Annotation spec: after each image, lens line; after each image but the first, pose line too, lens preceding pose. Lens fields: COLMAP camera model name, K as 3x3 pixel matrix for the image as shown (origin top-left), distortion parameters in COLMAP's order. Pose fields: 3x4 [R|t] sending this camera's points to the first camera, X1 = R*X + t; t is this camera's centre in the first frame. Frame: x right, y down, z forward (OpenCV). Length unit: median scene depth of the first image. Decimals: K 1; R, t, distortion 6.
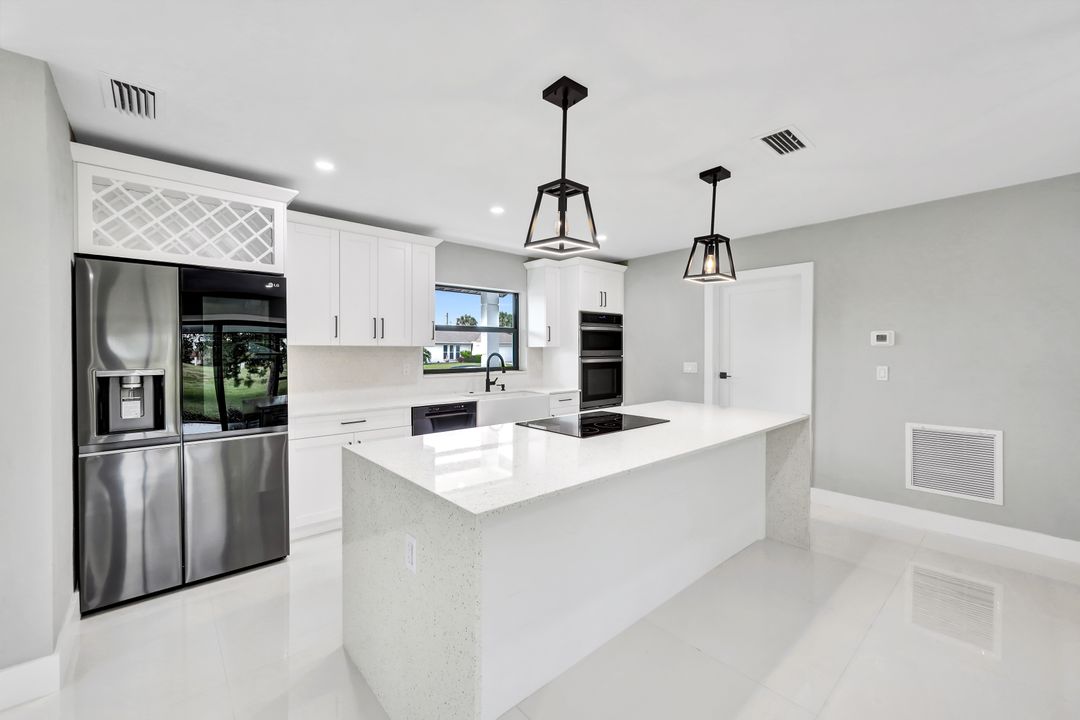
lens RADIAL K [[442.3, 0, 543.1], [0, 442.3, 349.6], [0, 0, 1]] dist [0.001427, -0.000010]
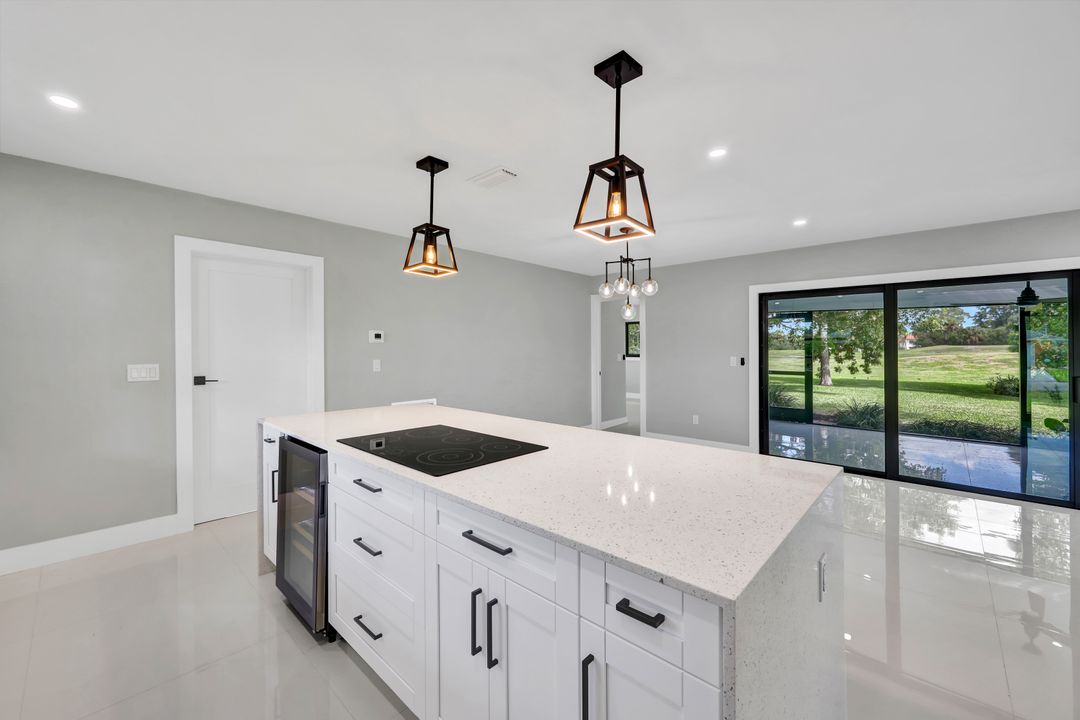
lens RADIAL K [[442.3, 0, 543.1], [0, 442.3, 349.6], [0, 0, 1]] dist [0.001427, -0.000010]
pose [[-0.092664, 0.002082, 0.995695, -0.502784], [0.001127, 0.999997, -0.001986, 0.014171], [-0.995697, 0.000938, -0.092666, 0.708042]]
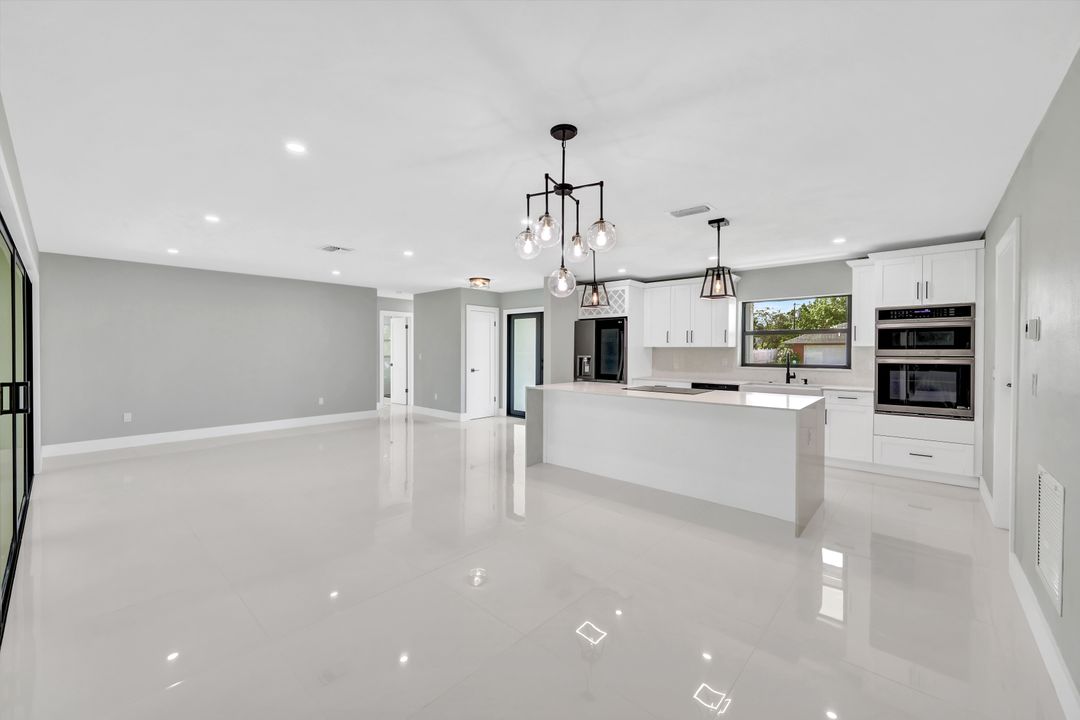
lens RADIAL K [[430.1, 0, 540.0], [0, 430.1, 360.0], [0, 0, 1]] dist [-0.000867, 0.000074]
pose [[0.101010, 0.020169, -0.994681, 1.423845], [-0.005229, 0.999791, 0.019742, 0.014423], [0.994872, 0.003207, 0.101095, 0.275813]]
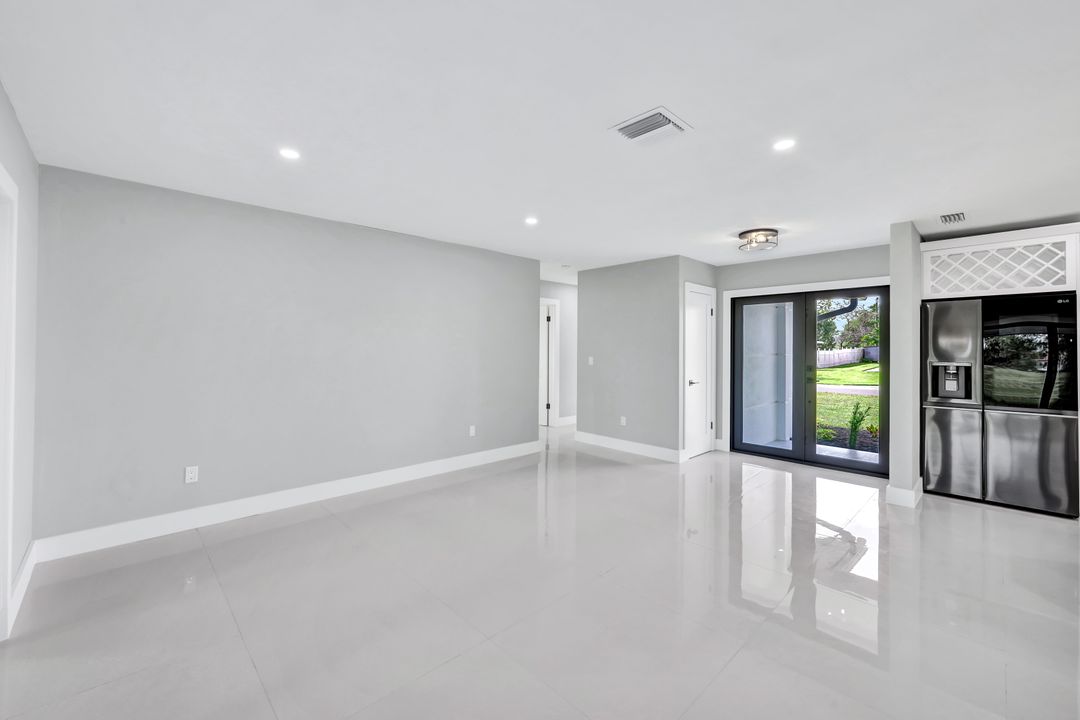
lens RADIAL K [[425.9, 0, 540.1], [0, 425.9, 350.9], [0, 0, 1]] dist [-0.000523, -0.000222]
pose [[0.035403, 0.001944, -0.999371, 0.489314], [-0.007274, 0.999972, 0.001688, 0.007106], [0.999347, 0.007209, 0.035416, -0.481768]]
